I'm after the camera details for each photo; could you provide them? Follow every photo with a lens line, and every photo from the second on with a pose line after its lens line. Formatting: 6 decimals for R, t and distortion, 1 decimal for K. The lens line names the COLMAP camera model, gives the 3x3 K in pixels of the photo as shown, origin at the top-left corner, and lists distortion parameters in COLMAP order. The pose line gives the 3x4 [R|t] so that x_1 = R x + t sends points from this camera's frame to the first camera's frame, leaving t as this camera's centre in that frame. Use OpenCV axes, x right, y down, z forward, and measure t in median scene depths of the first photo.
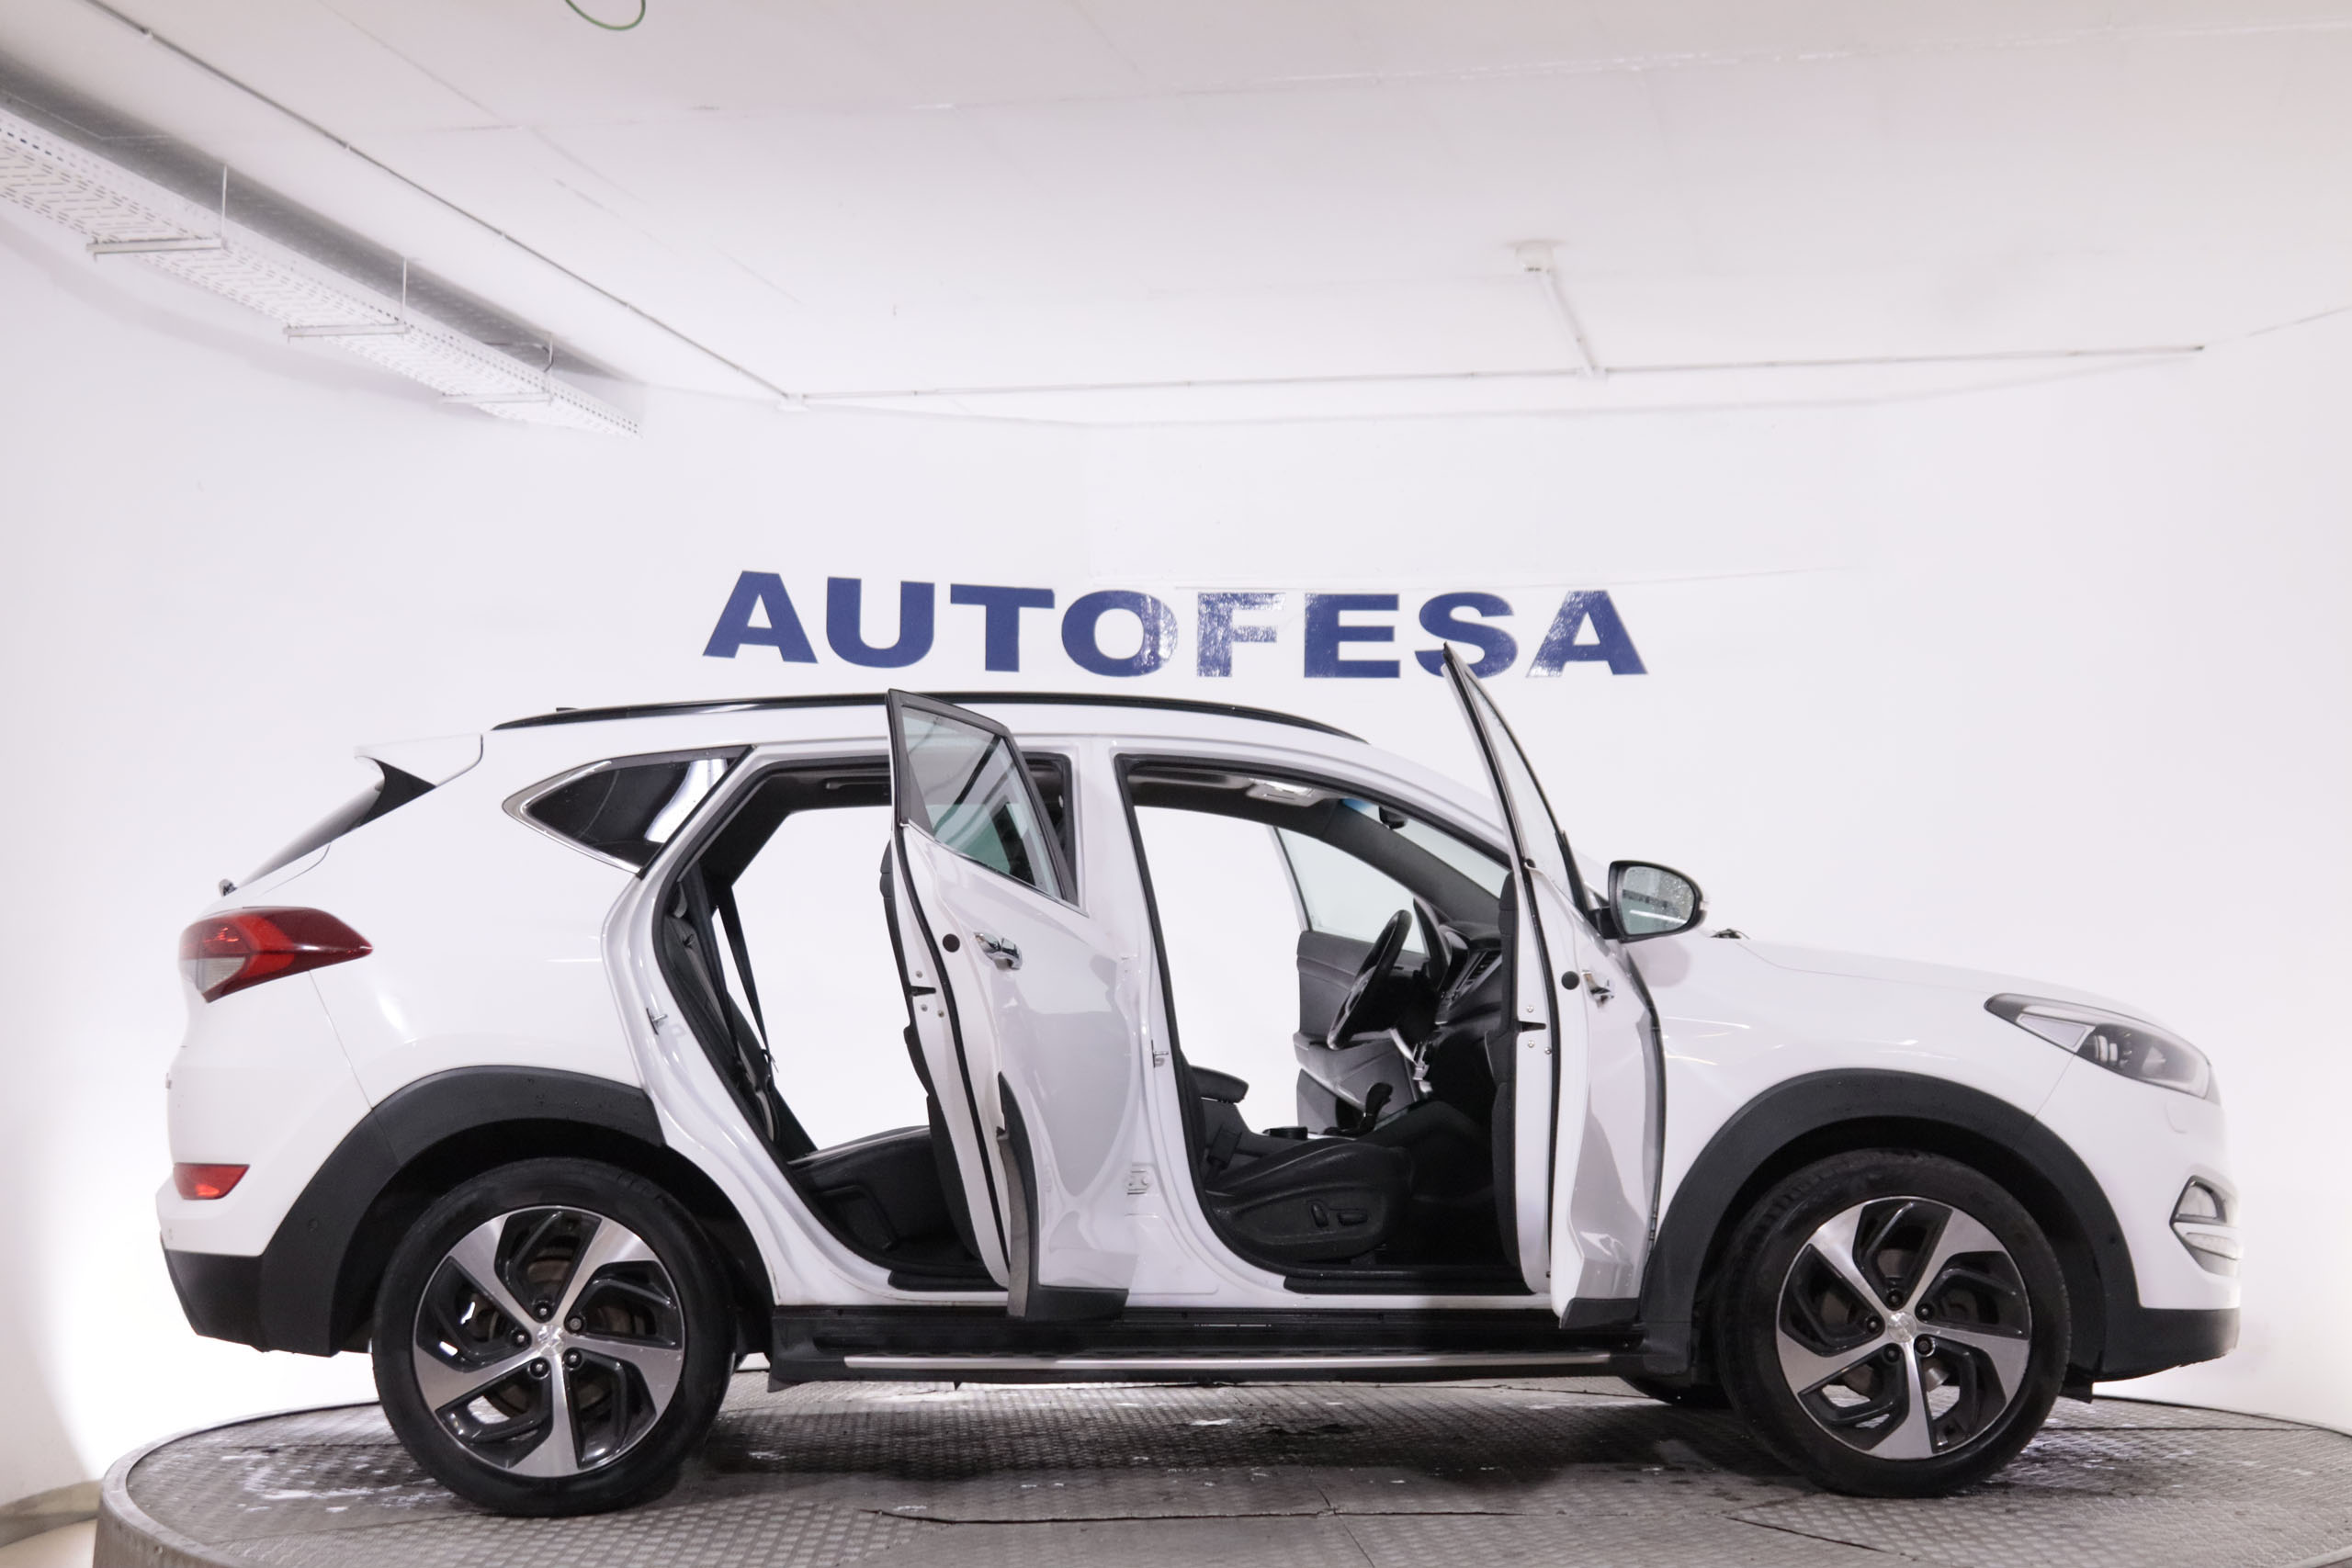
lens RADIAL K [[3459.4, 0, 1155.4], [0, 3459.4, 778.8], [0, 0, 1]] dist [-0.065398, 0.047638]
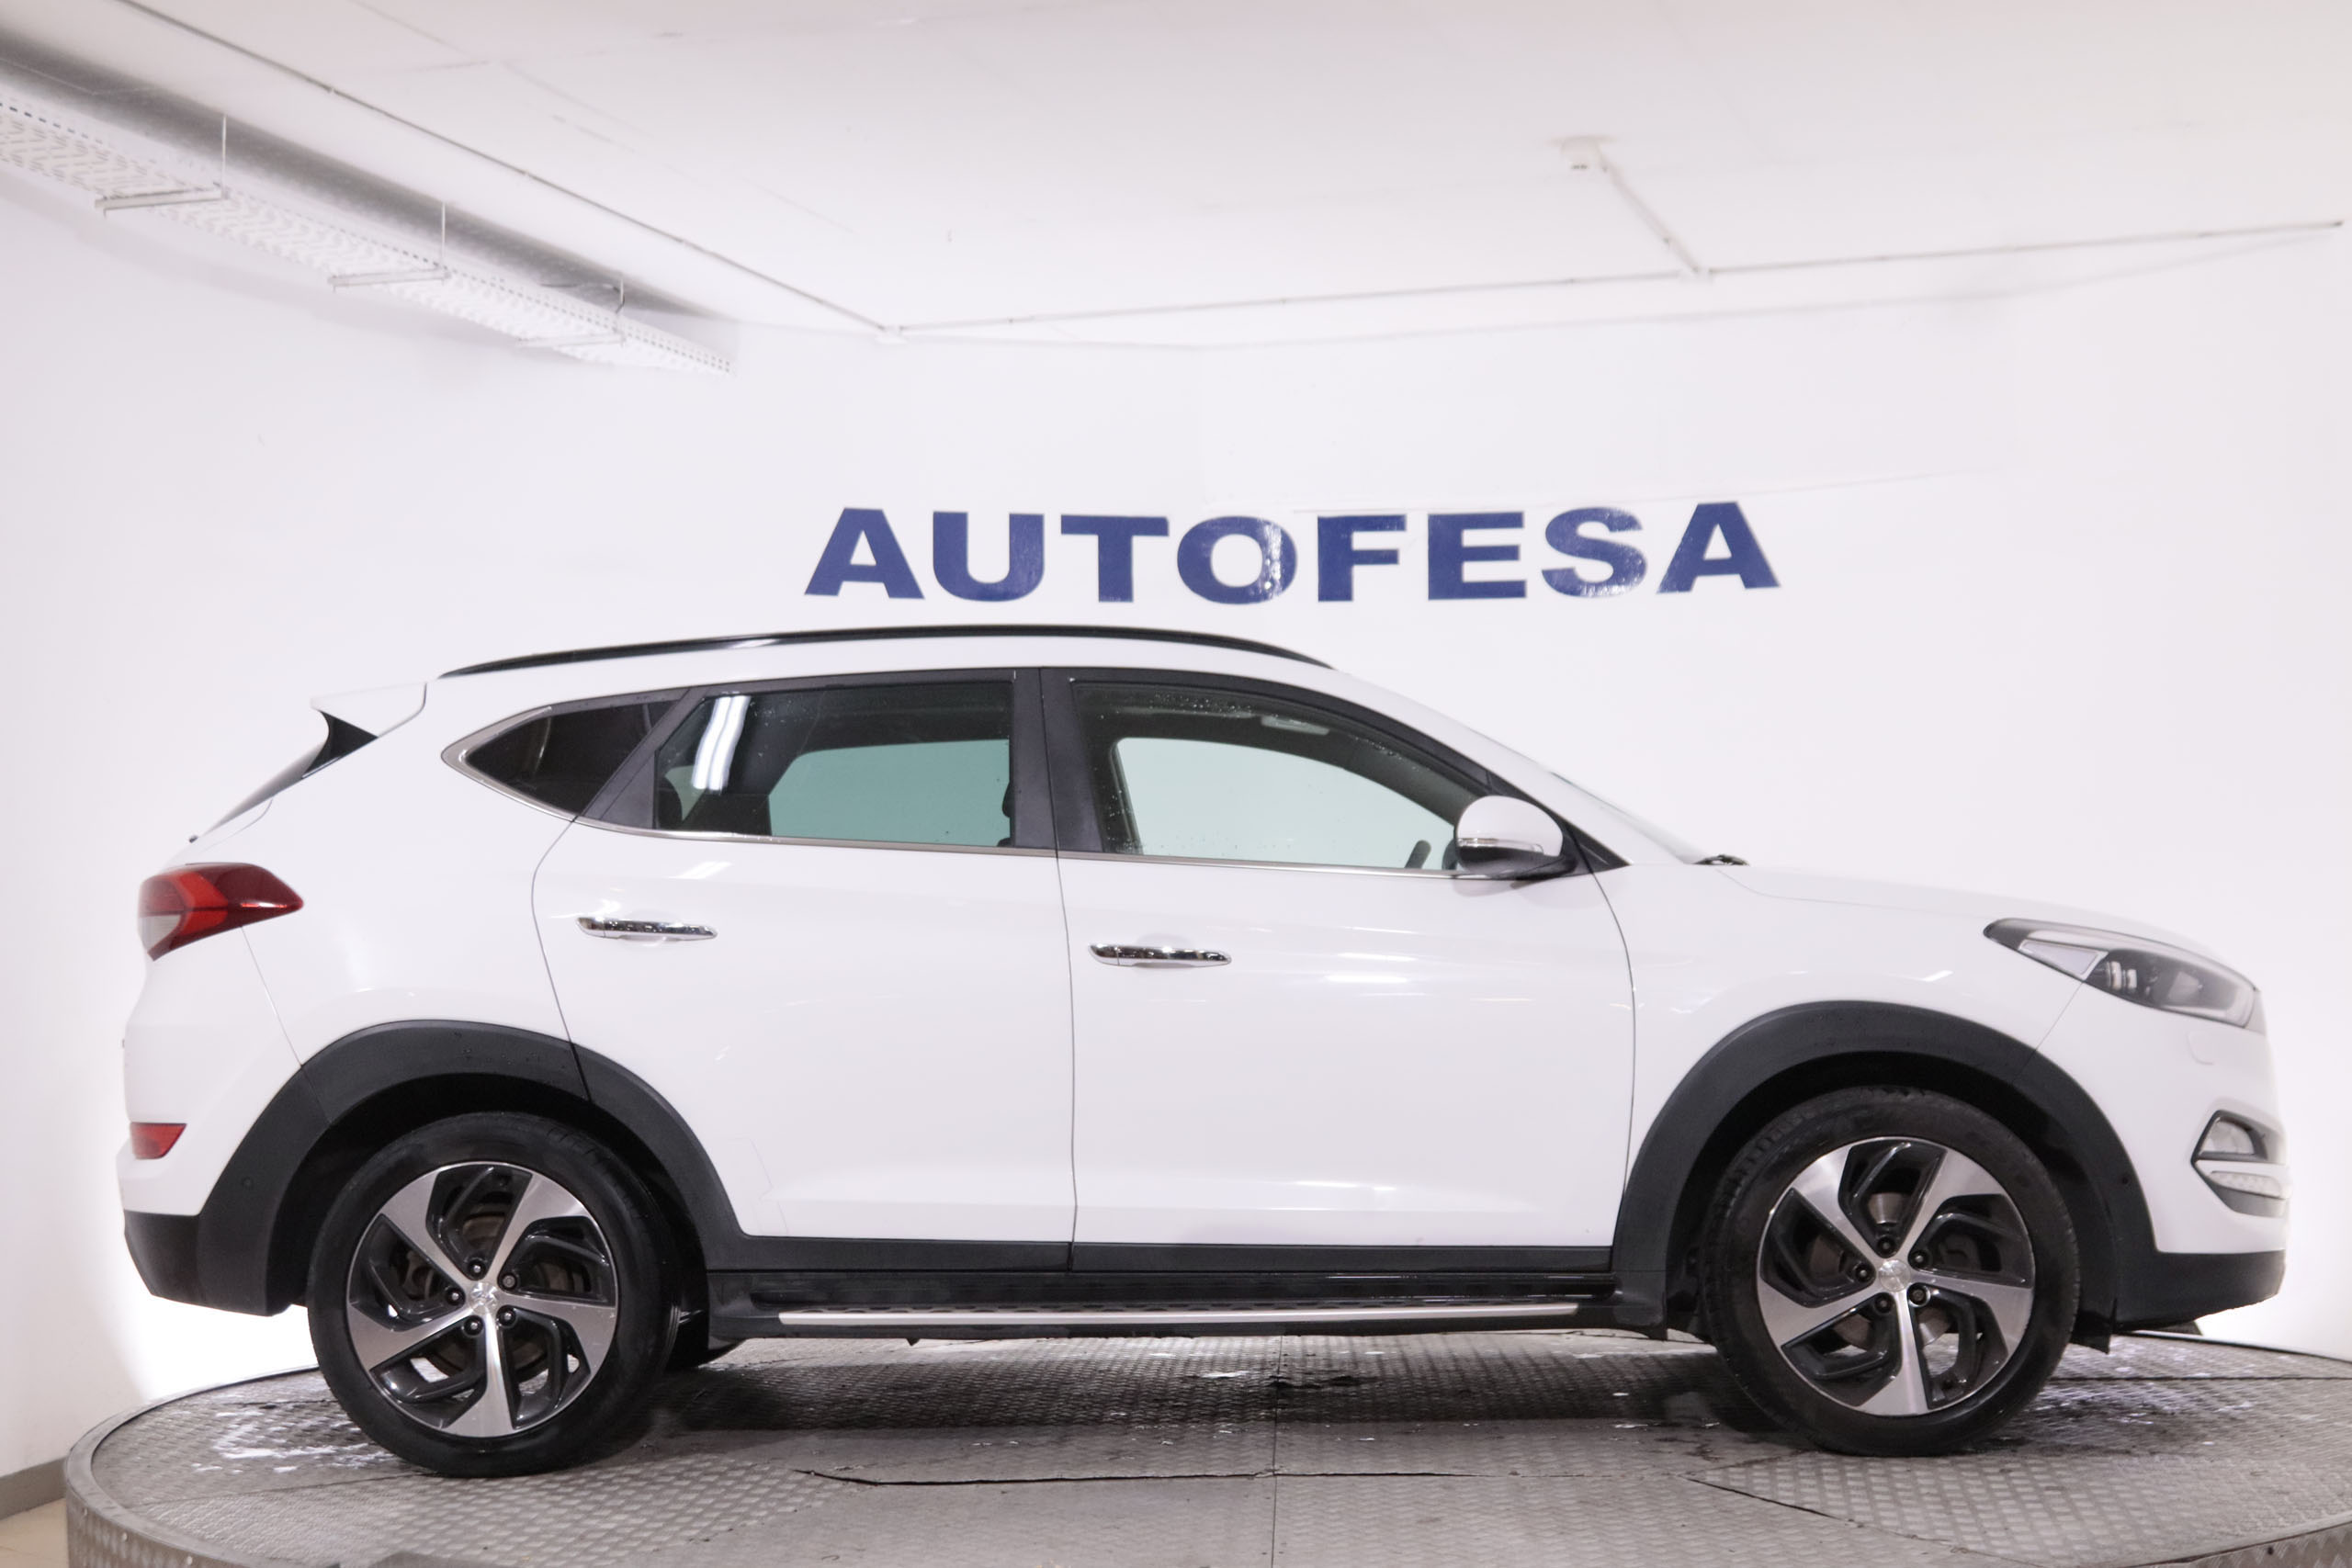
lens RADIAL K [[3459.4, 0, 1155.4], [0, 3459.4, 778.8], [0, 0, 1]] dist [-0.065398, 0.047638]
pose [[0.993962, -0.022013, -0.107496, 0.111001], [0.024181, 0.999529, 0.018906, 0.000940], [0.107030, -0.021392, 0.994026, 0.042484]]
